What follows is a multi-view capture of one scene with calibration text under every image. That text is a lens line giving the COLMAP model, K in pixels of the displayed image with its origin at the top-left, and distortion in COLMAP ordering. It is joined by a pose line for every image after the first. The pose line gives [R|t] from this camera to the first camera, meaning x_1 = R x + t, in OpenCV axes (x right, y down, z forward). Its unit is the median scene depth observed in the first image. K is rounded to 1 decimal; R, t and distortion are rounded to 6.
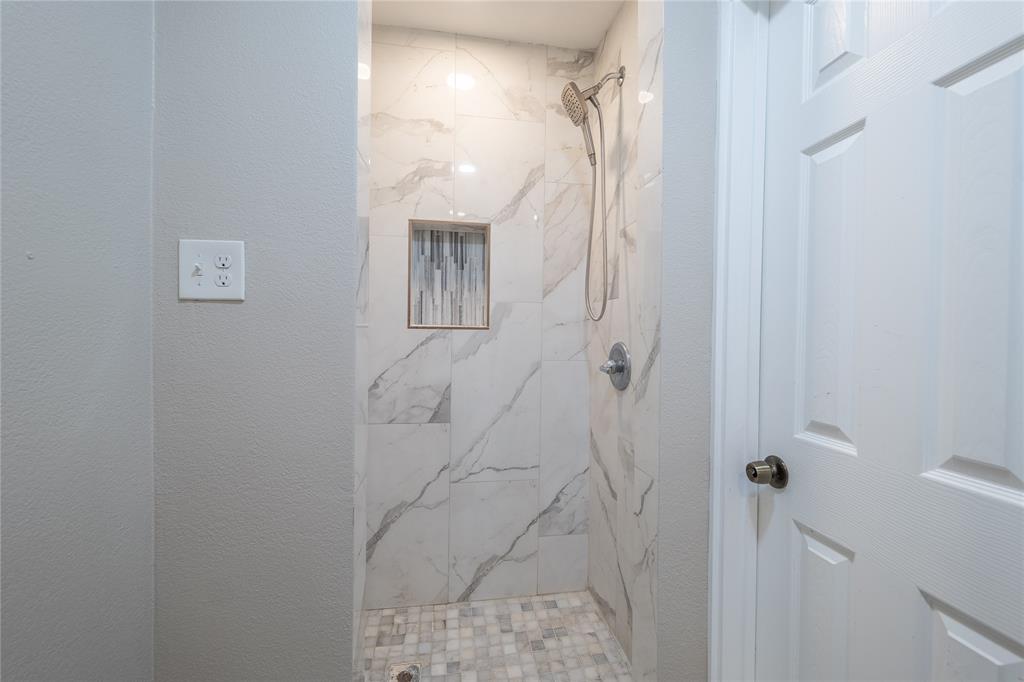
lens RADIAL K [[423.3, 0, 514.7], [0, 423.3, 339.5], [0, 0, 1]] dist [0.000890, 0.000151]
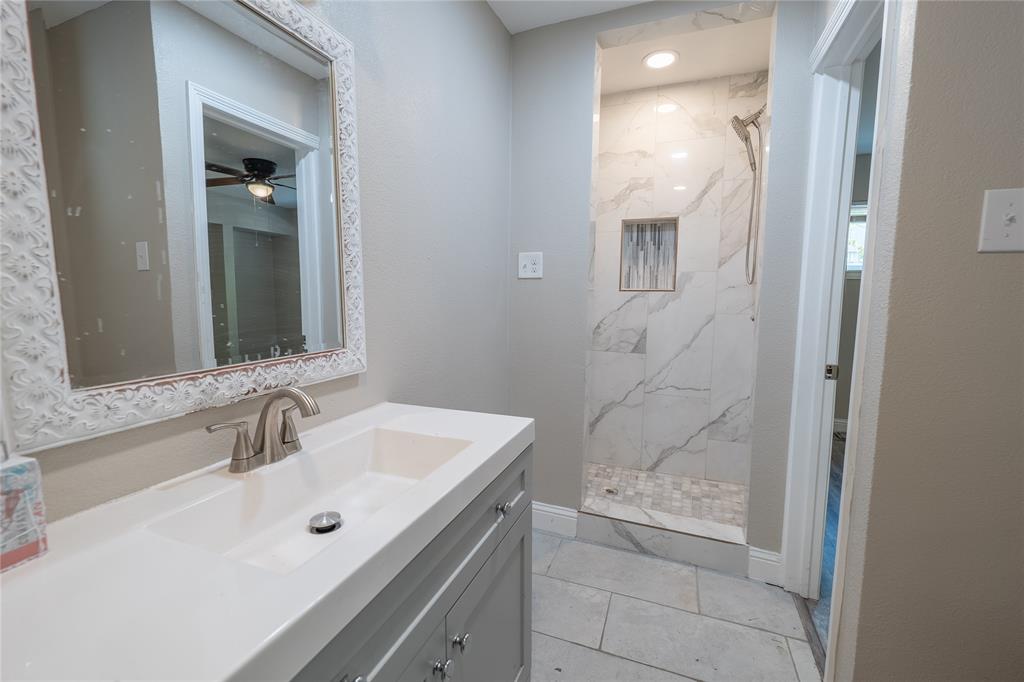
lens RADIAL K [[423.3, 0, 513.0], [0, 423.3, 339.1], [0, 0, 1]] dist [0.000890, 0.000151]
pose [[0.863382, 0.047015, -0.502355, 0.196291], [-0.007590, 0.996747, 0.080240, 0.026783], [0.504493, -0.065465, 0.860930, -0.537835]]
